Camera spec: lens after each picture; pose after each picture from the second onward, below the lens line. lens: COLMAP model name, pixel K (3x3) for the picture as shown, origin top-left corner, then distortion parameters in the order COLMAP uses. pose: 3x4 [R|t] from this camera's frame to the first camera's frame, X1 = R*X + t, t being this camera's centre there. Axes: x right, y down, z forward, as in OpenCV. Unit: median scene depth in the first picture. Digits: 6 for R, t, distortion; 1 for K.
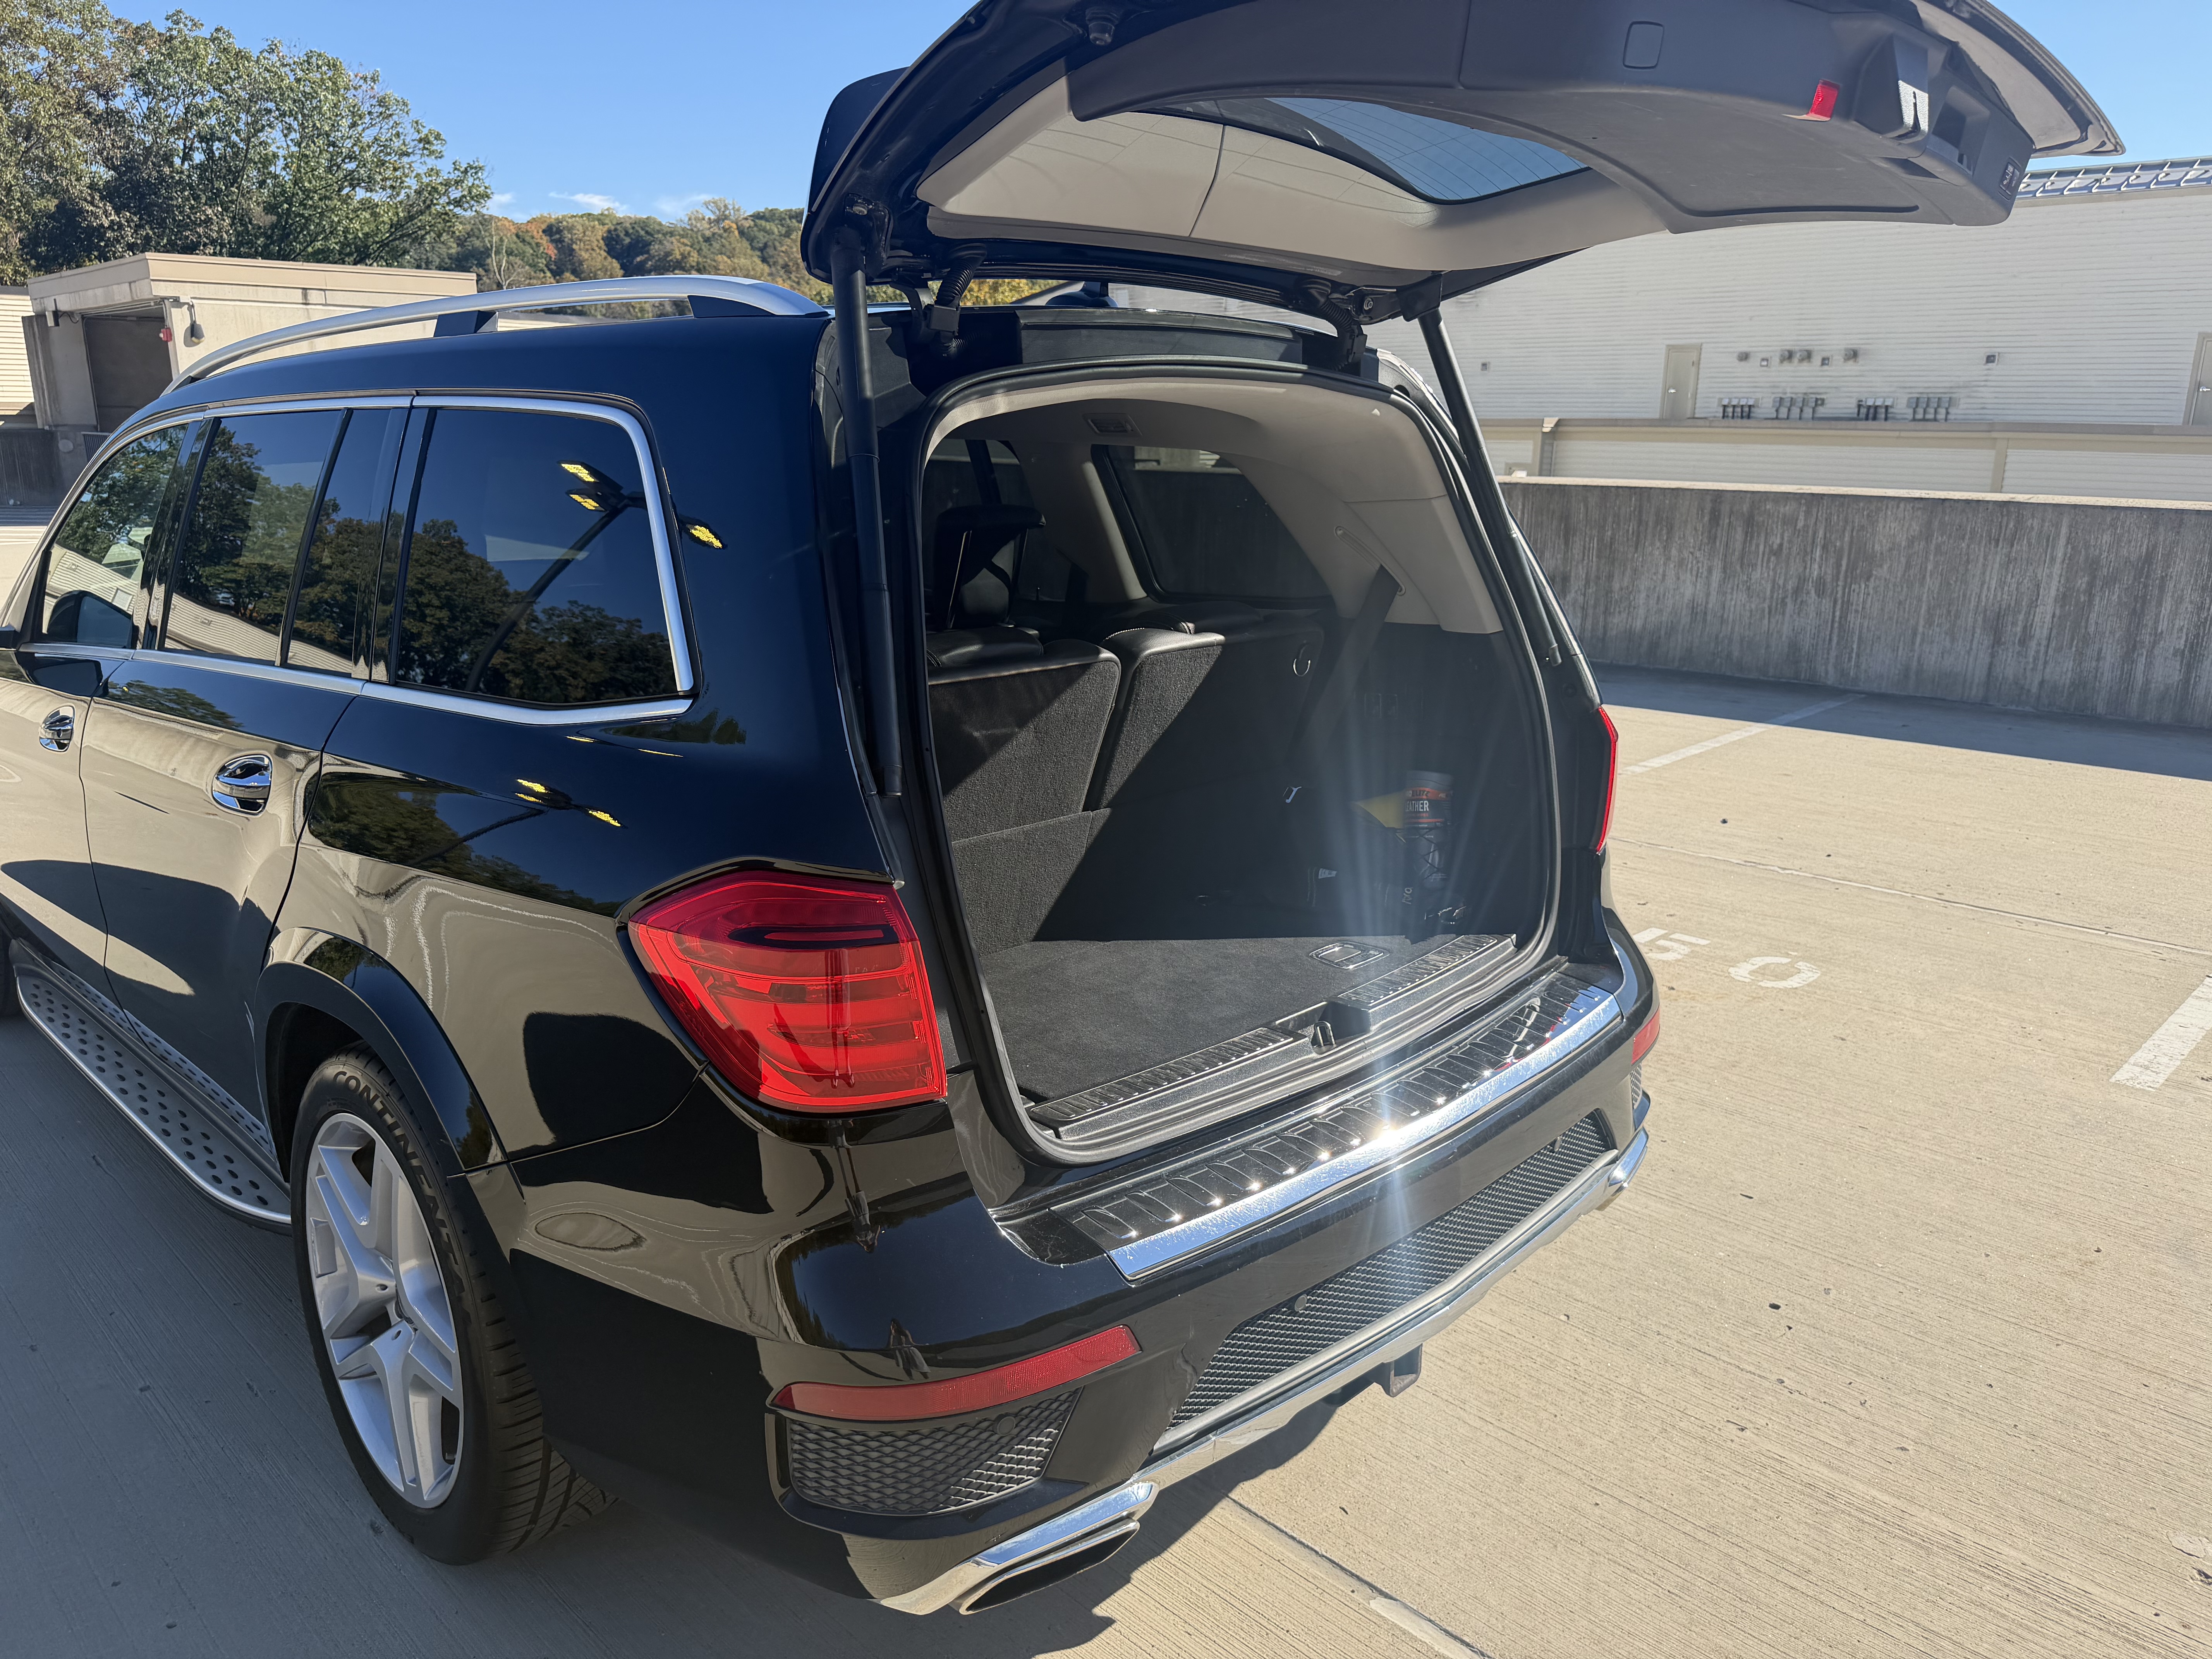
lens RADIAL K [[1548.9, 0, 1099.4], [0, 1548.9, 831.9], [0, 0, 1]] dist [0.020972, -0.026787]
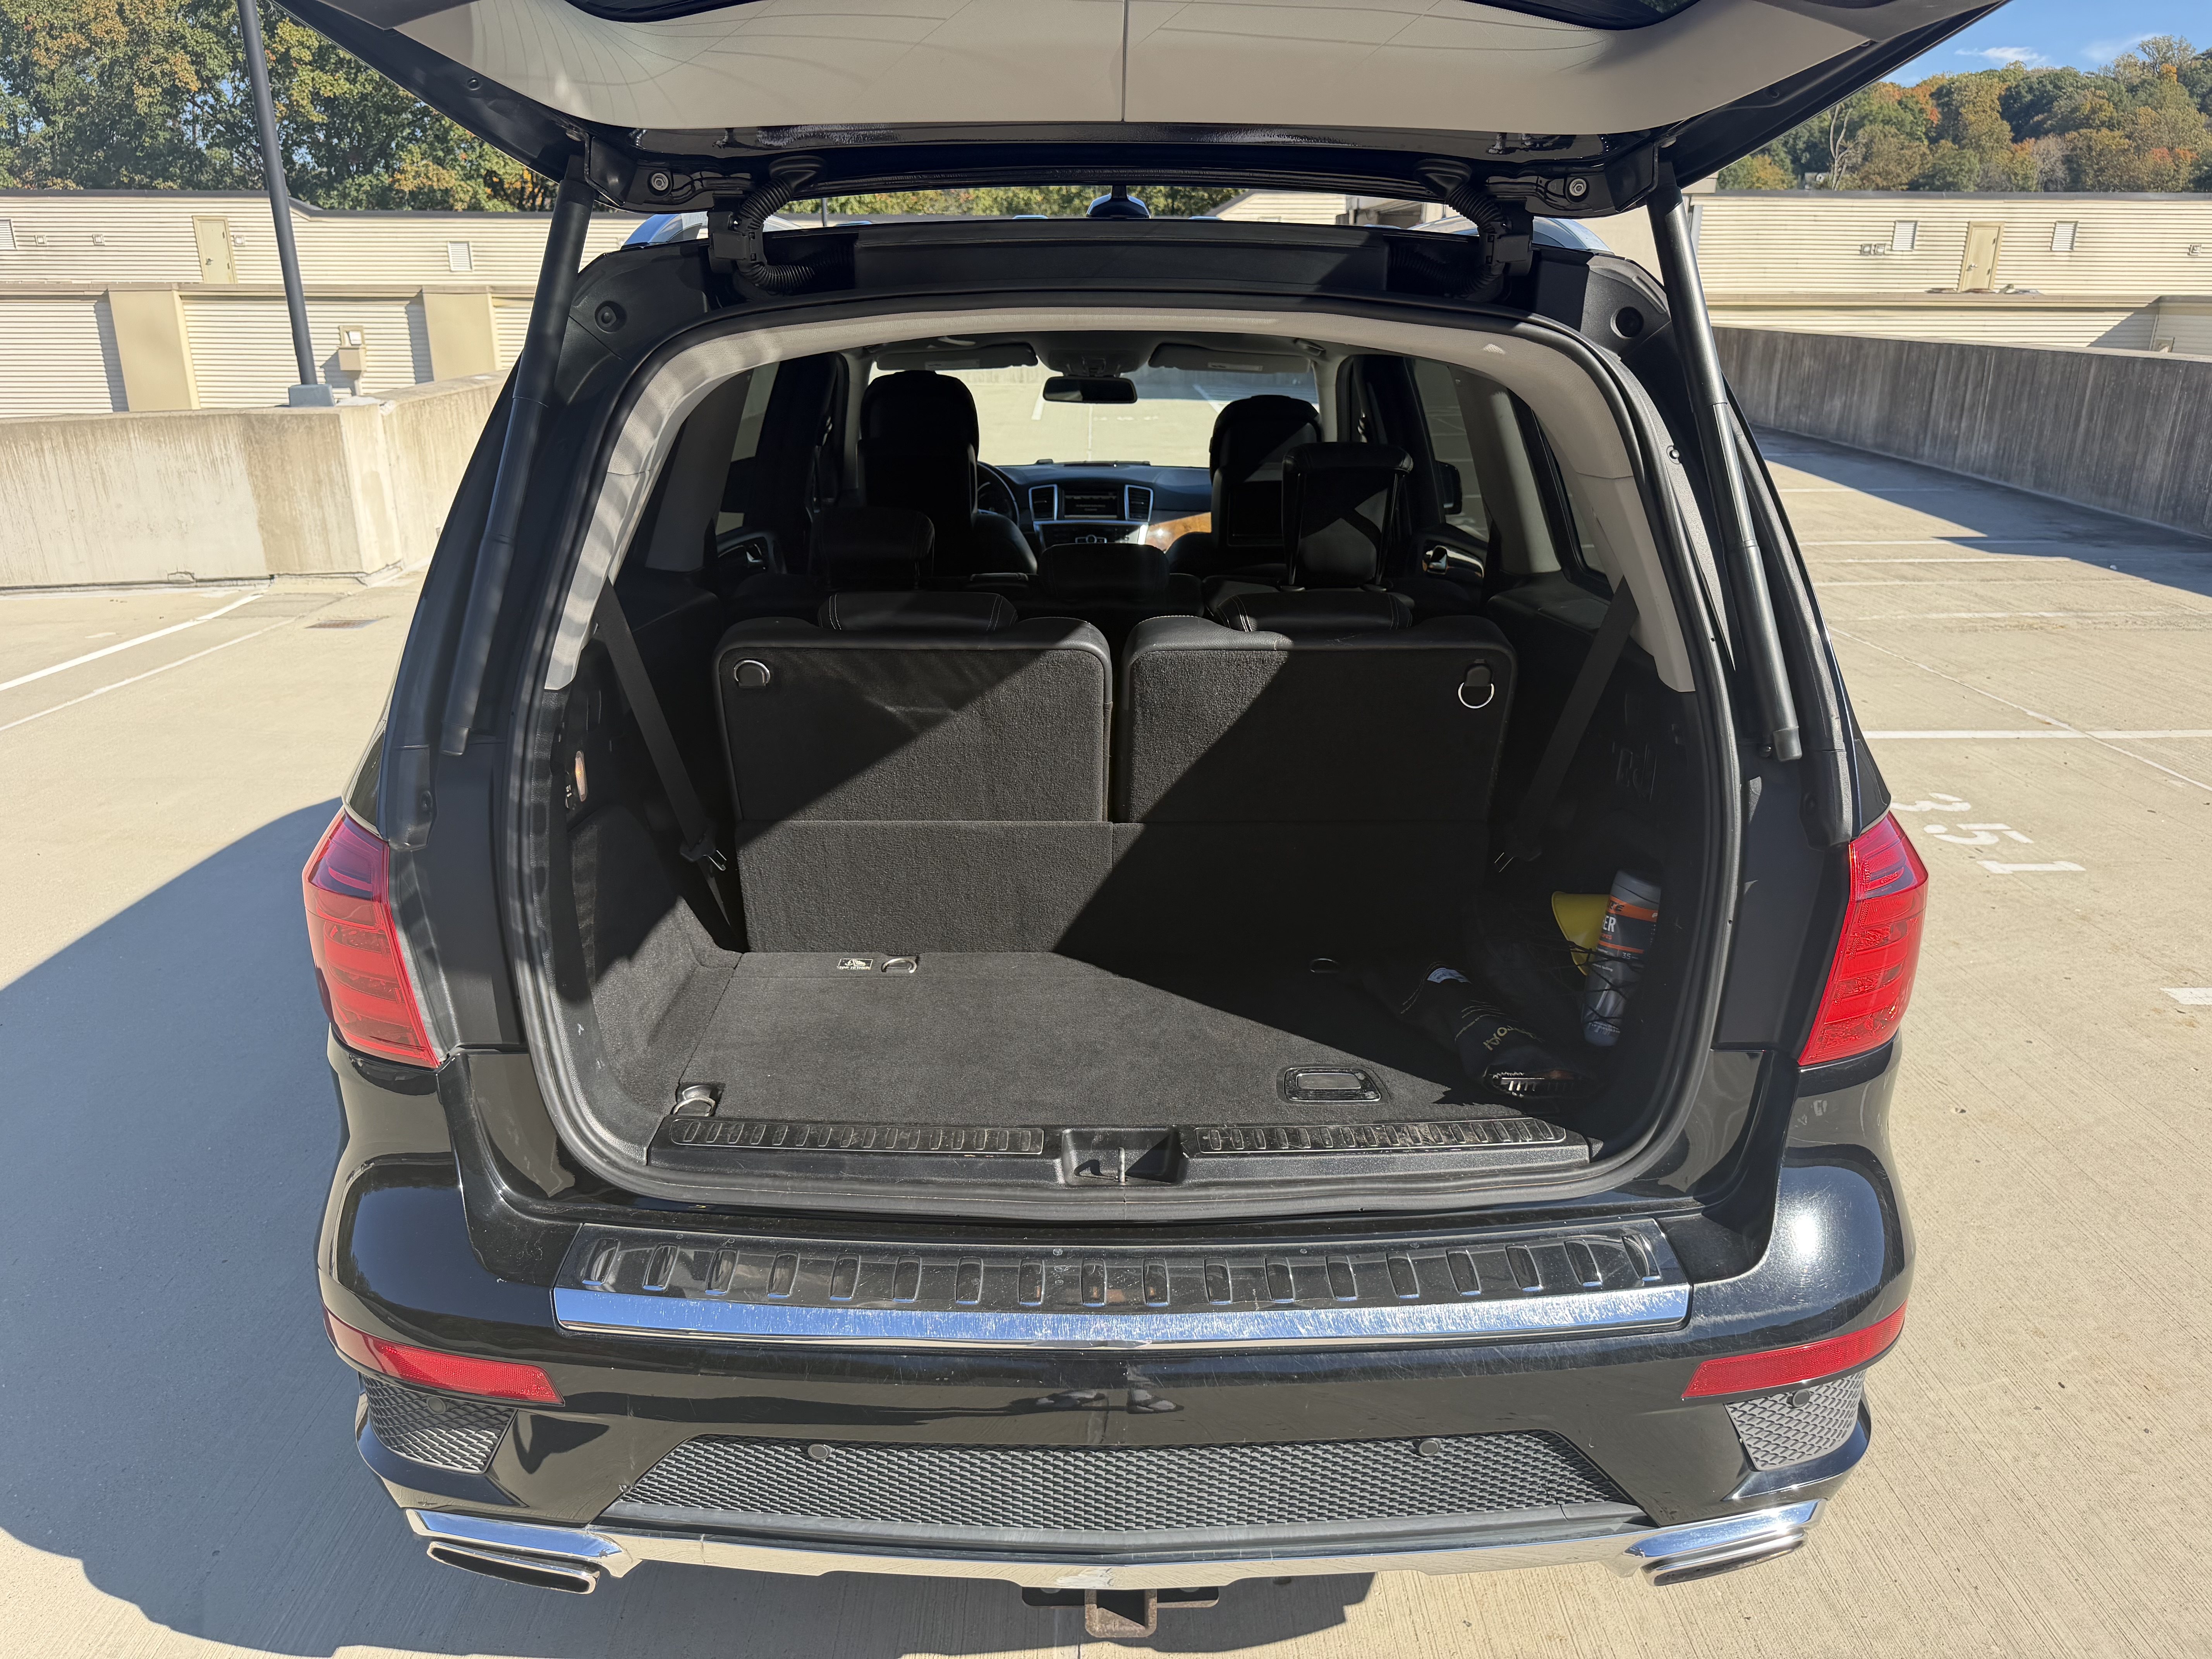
lens RADIAL K [[1548.9, 0, 1115.2], [0, 1548.9, 833.1], [0, 0, 1]] dist [0.020972, -0.026787]
pose [[0.718582, 0.225171, -0.657981, 0.542371], [-0.179133, 0.974136, 0.137733, -0.122022], [0.671976, 0.018894, 0.740332, 0.365274]]
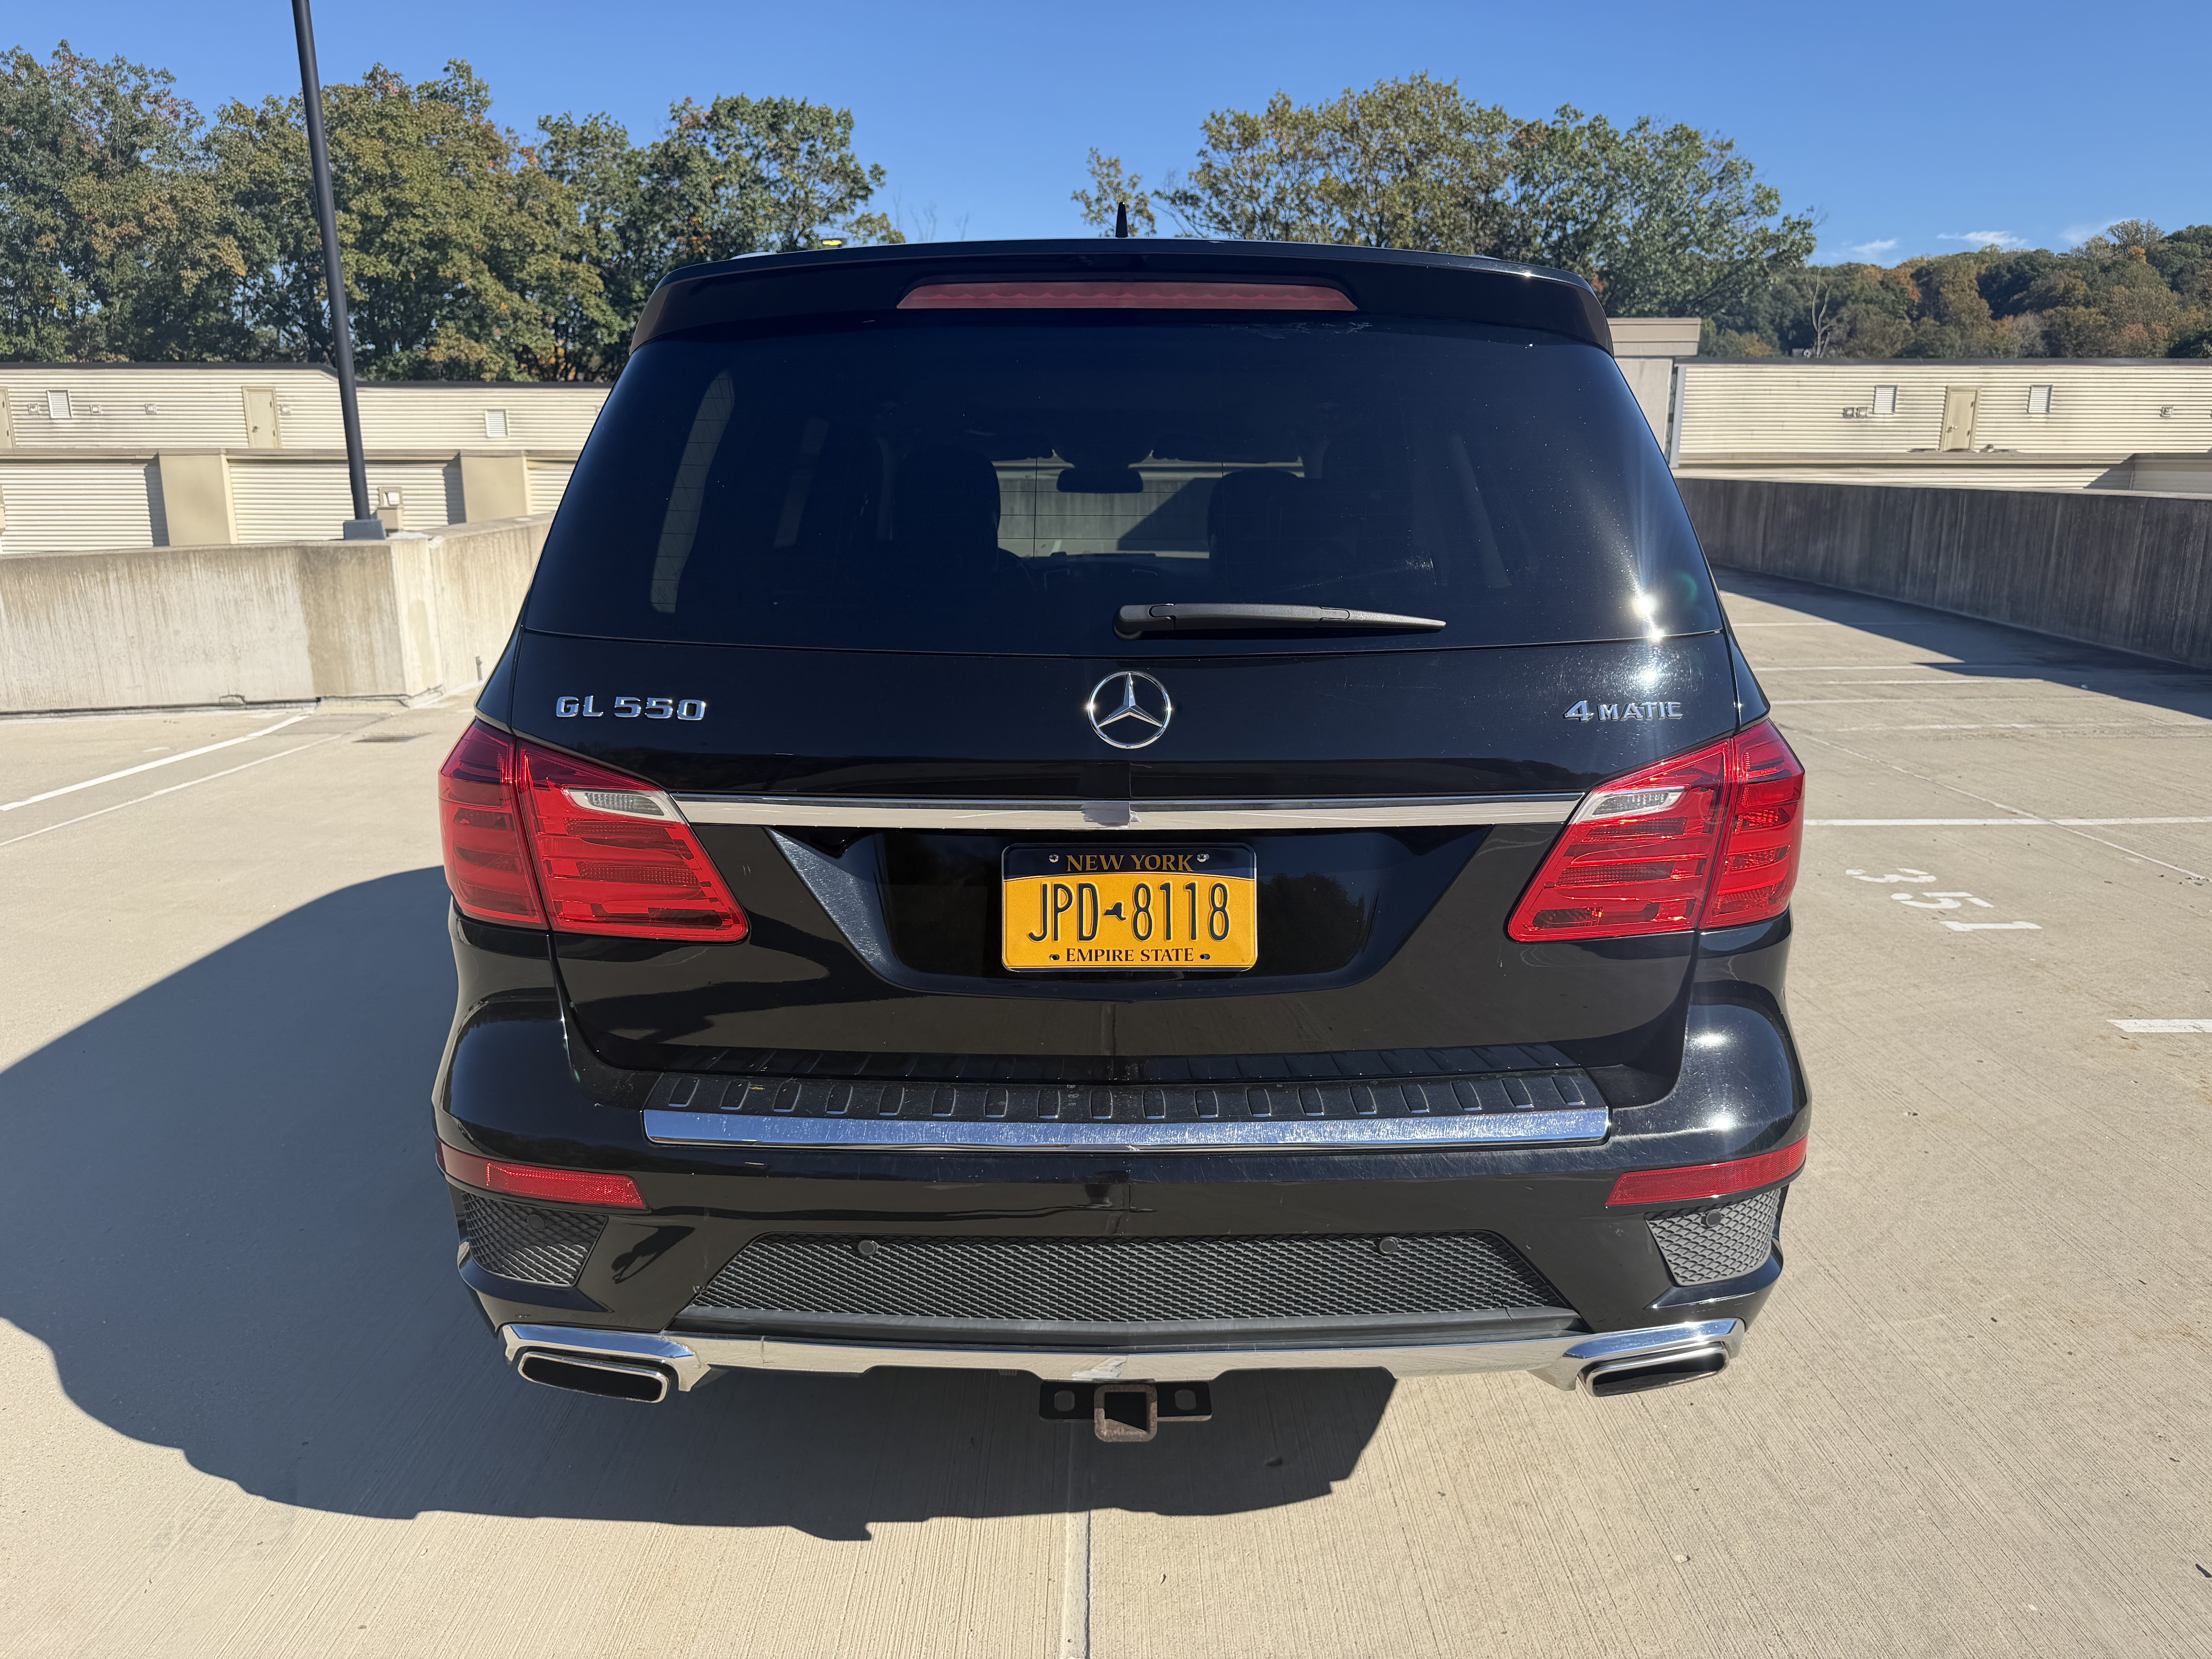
lens RADIAL K [[1548.9, 0, 1123.4], [0, 1548.9, 838.2], [0, 0, 1]] dist [0.020972, -0.026787]
pose [[0.717217, 0.158041, -0.678692, 0.652493], [-0.176543, 0.983378, 0.042427, -0.014613], [0.674116, 0.089389, 0.733196, 0.282206]]
